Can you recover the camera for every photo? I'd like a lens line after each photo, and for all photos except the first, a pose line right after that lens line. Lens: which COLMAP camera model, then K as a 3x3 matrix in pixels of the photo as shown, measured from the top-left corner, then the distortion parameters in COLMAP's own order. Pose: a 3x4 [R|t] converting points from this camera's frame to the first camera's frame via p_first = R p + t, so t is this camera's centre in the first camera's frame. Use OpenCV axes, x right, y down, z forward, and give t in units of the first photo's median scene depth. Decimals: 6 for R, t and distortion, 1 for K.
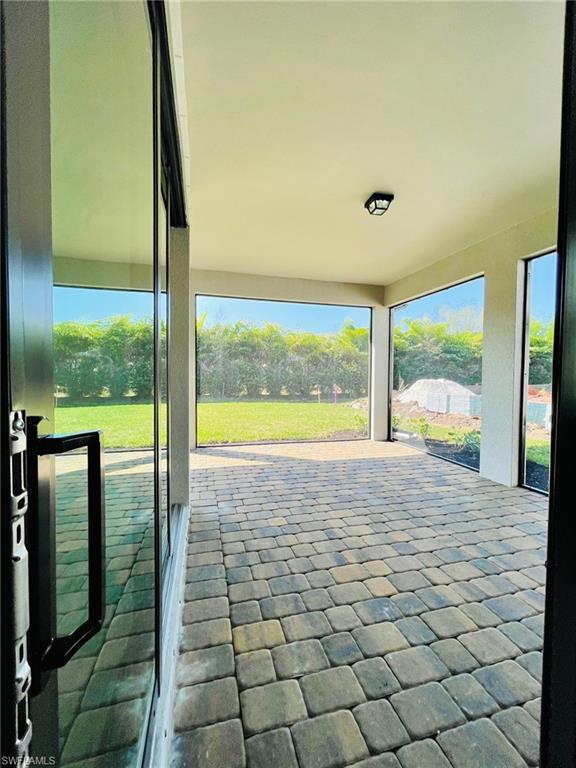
lens RADIAL K [[310.5, 0, 286.9], [0, 310.5, 380.6], [0, 0, 1]] dist [0.000573, 0.000117]
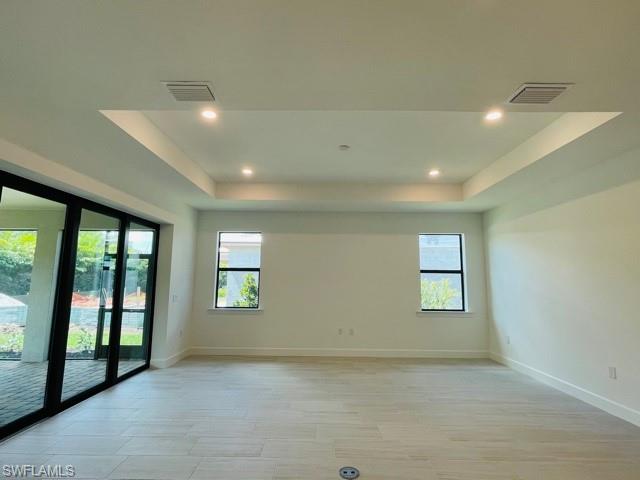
lens RADIAL K [[309.3, 0, 317.8], [0, 309.3, 238.6], [0, 0, 1]] dist [0.000213, -0.000150]
pose [[0.273543, 0.125354, 0.953656, -0.096089], [0.020006, 0.990515, -0.135937, -0.010478], [-0.961652, 0.056264, 0.268441, -0.160369]]
